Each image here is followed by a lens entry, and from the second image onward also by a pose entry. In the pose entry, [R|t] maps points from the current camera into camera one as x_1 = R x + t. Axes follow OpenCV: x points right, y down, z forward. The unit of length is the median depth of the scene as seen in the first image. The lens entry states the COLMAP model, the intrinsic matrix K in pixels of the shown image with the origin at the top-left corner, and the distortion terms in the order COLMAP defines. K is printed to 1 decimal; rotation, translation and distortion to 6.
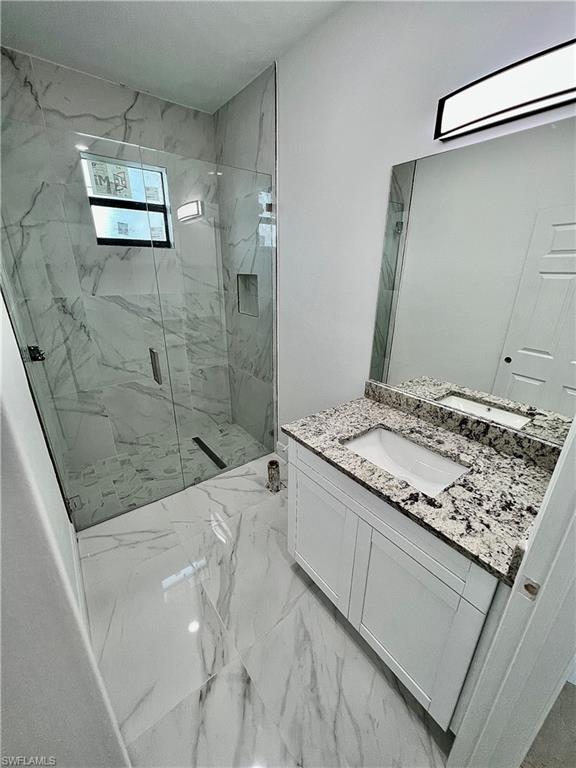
lens RADIAL K [[307.5, 0, 289.8], [0, 307.5, 381.6], [0, 0, 1]] dist [-0.000975, -0.000538]
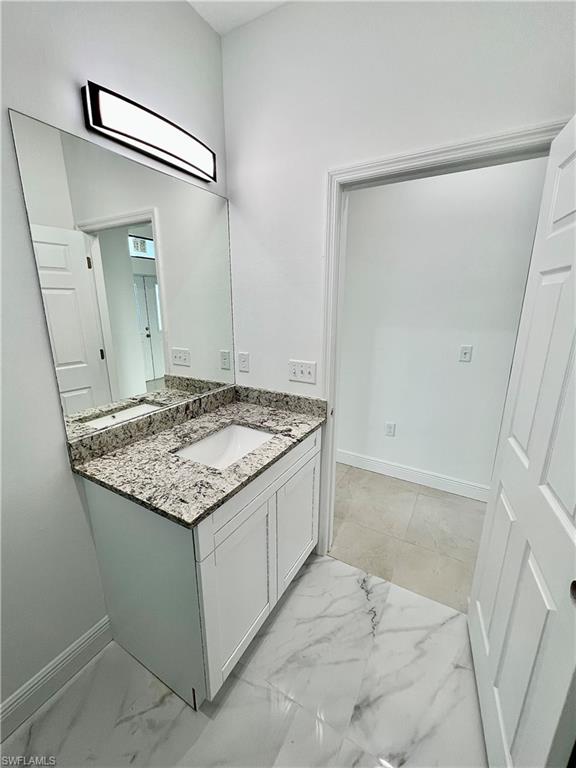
lens RADIAL K [[307.5, 0, 289.8], [0, 307.5, 381.6], [0, 0, 1]] dist [-0.000975, -0.000538]
pose [[-0.363334, -0.246050, 0.898581, -0.605181], [0.324299, 0.870776, 0.369565, -0.265494], [-0.873395, 0.425685, -0.236589, 0.913261]]
